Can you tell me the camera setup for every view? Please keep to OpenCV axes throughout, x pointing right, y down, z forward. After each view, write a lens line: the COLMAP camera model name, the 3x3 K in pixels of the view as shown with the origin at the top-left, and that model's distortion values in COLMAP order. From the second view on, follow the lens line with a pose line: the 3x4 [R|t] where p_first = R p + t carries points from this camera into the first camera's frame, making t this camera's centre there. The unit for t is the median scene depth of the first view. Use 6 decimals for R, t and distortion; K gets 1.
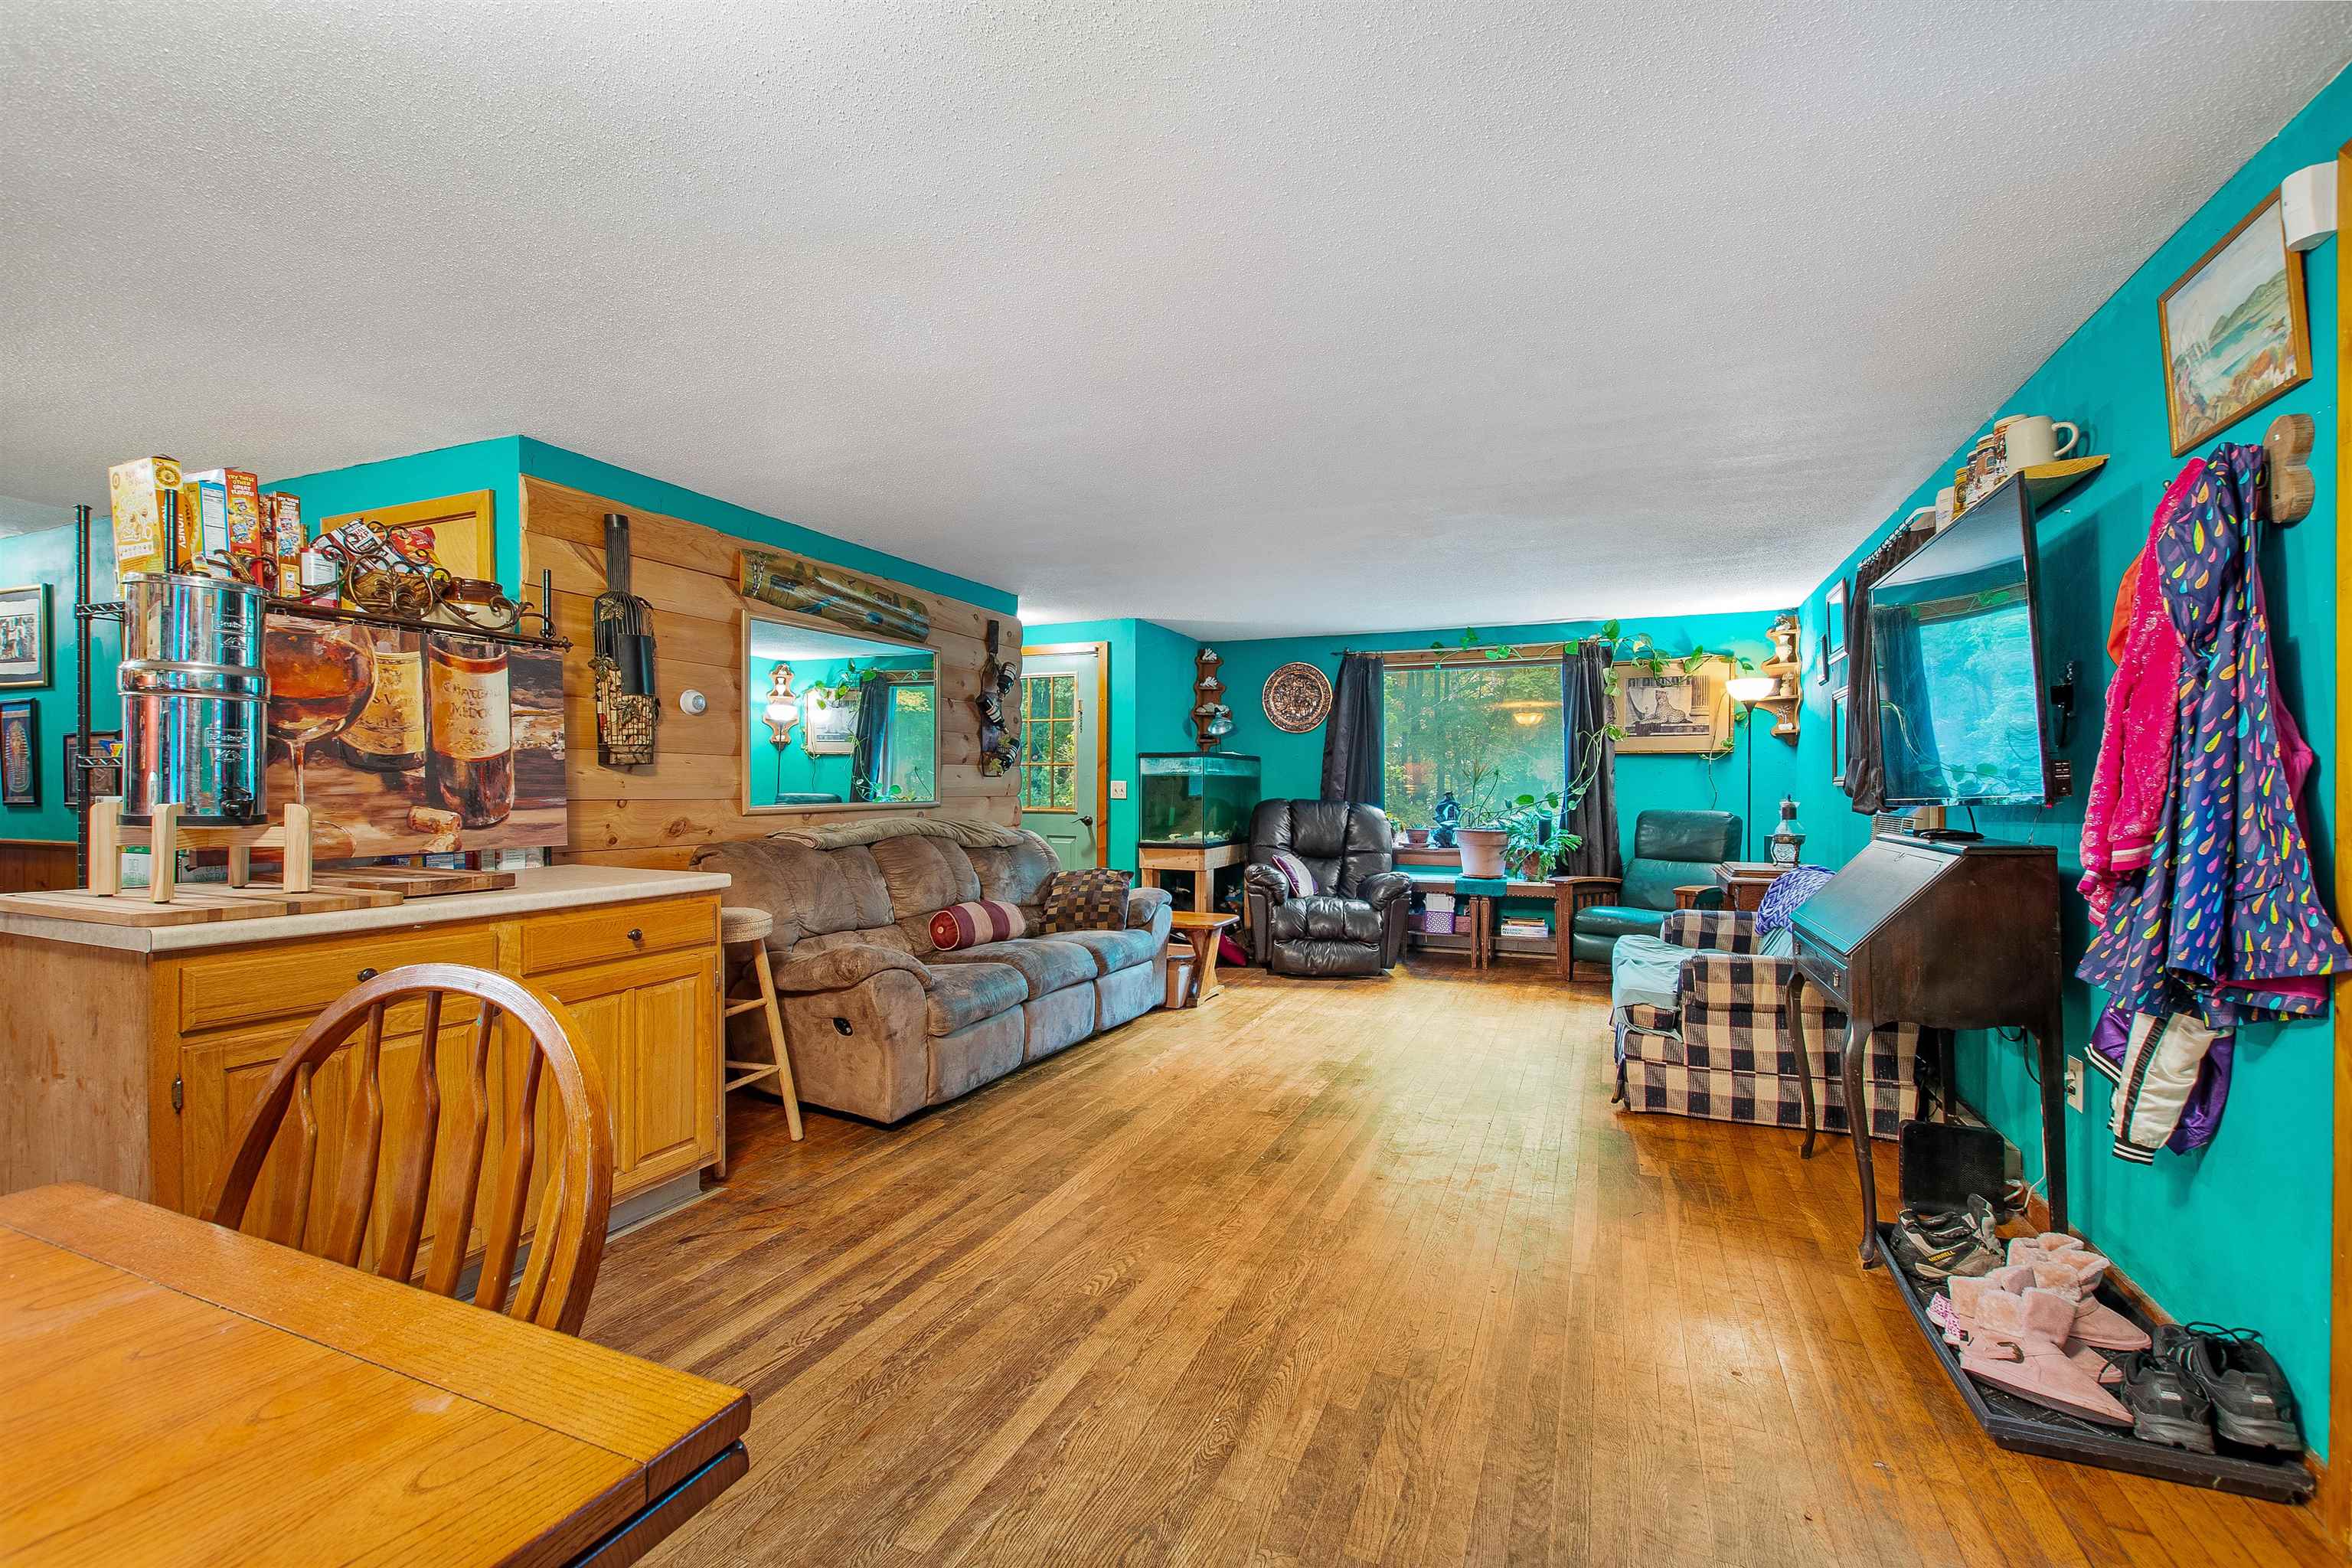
lens RADIAL K [[1016.5, 0, 1180.3], [0, 1016.5, 793.5], [0, 0, 1]] dist [0.000492, -0.000086]
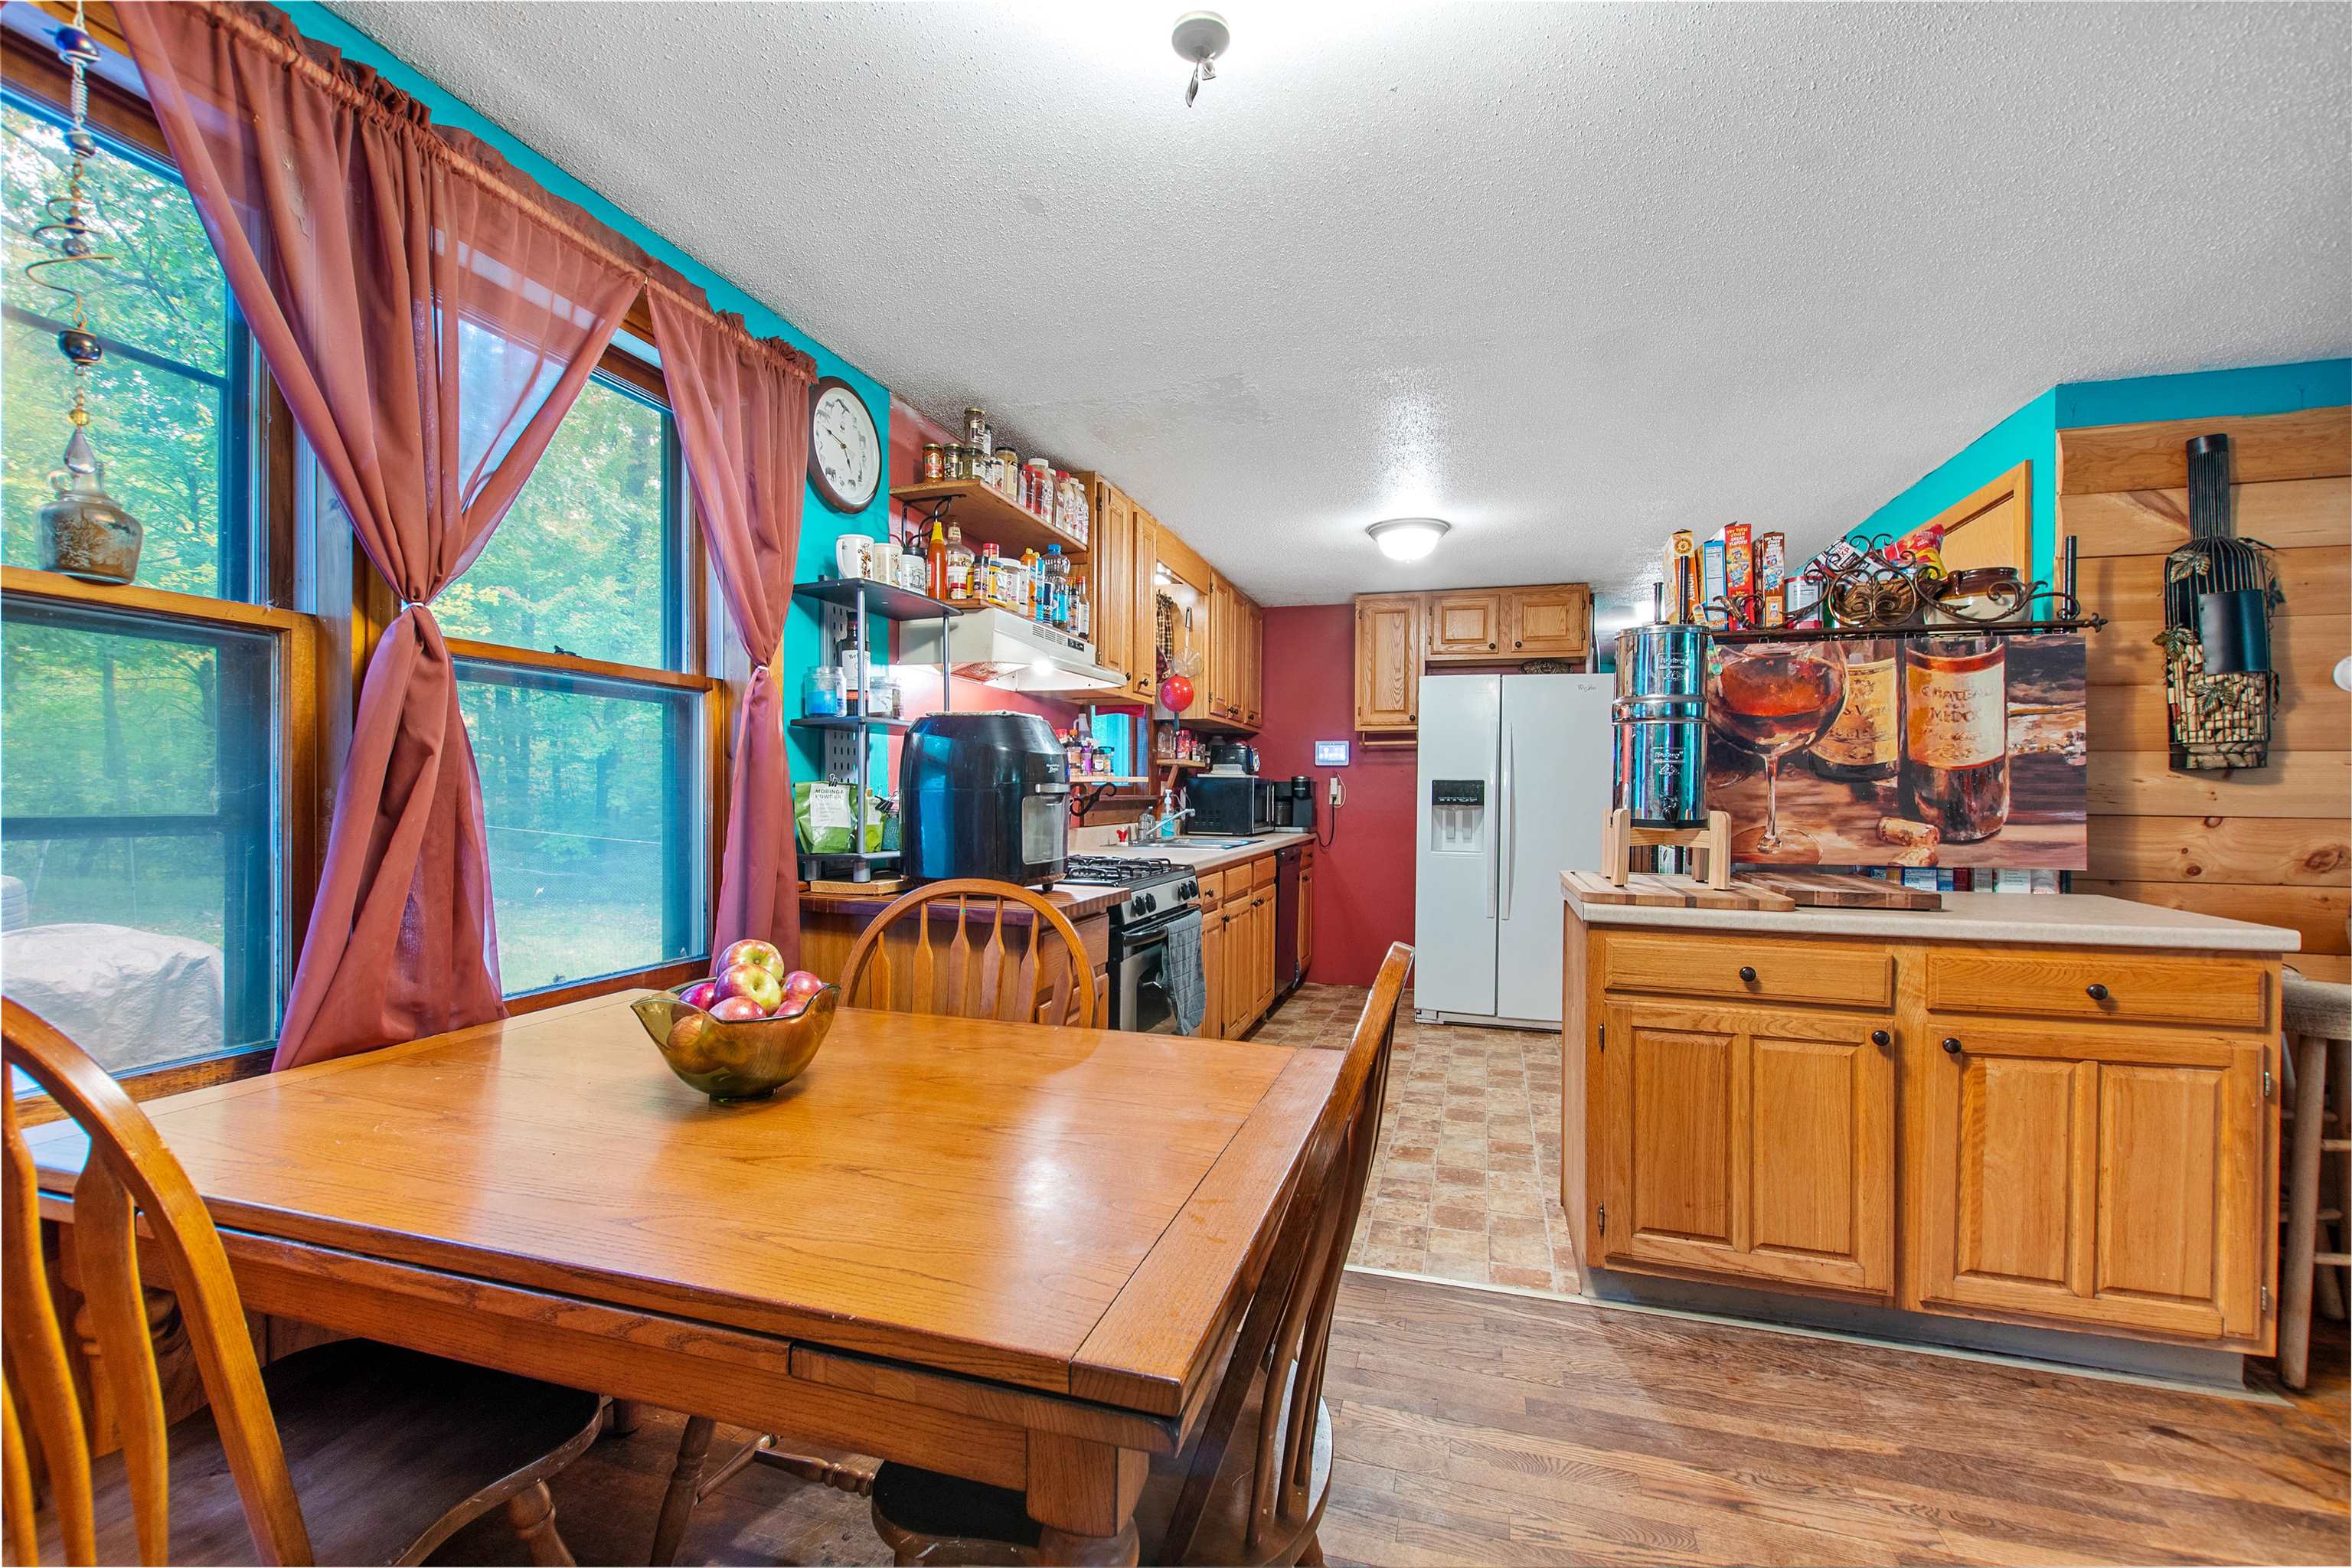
lens RADIAL K [[1003.6, 0, 1170.3], [0, 1003.6, 800.3], [0, 0, 1]] dist [0.000309, -0.001199]
pose [[0.099905, 0.006687, -0.994975, 0.134970], [-0.012641, 0.999905, 0.005451, -0.000113], [0.994917, 0.012033, 0.099980, 0.213841]]
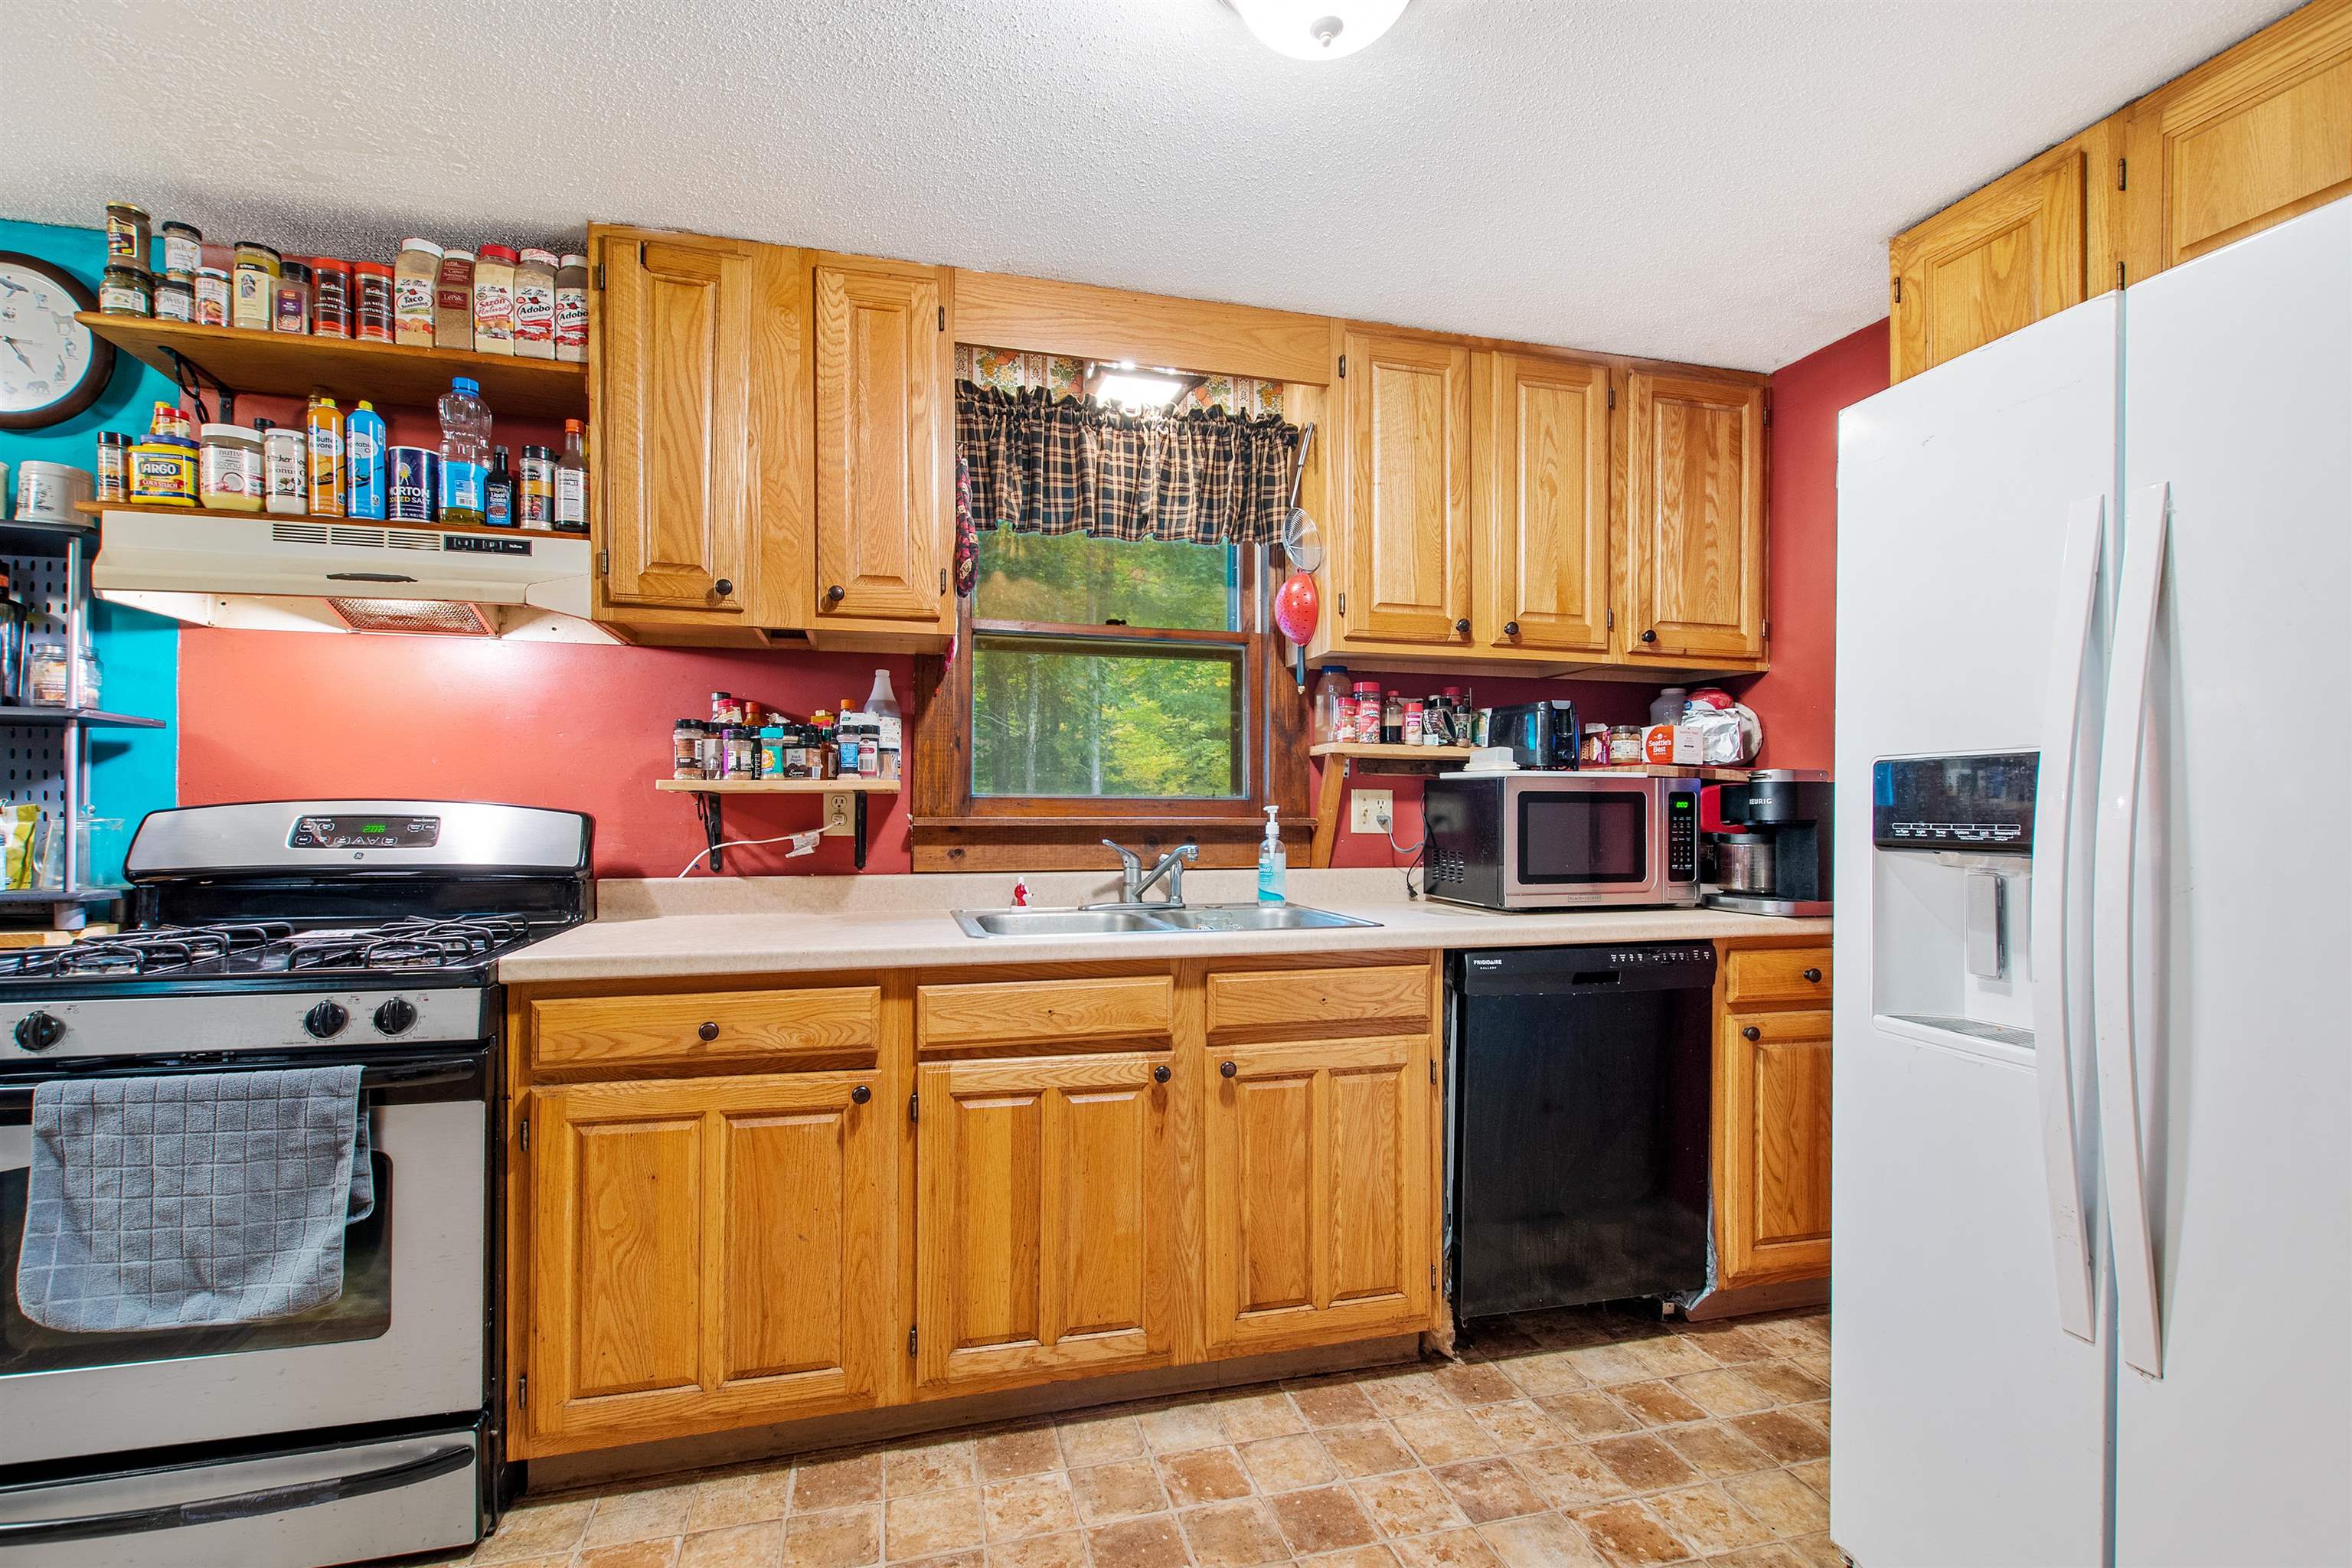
lens RADIAL K [[1064.2, 0, 1174.6], [0, 1064.2, 810.6], [0, 0, 1]] dist [0.012496, -0.007716]
pose [[-0.785629, -0.005735, -0.618671, -1.015128], [-0.008586, 0.999962, 0.001633, -0.006038], [0.618638, 0.006595, -0.785649, 1.080661]]
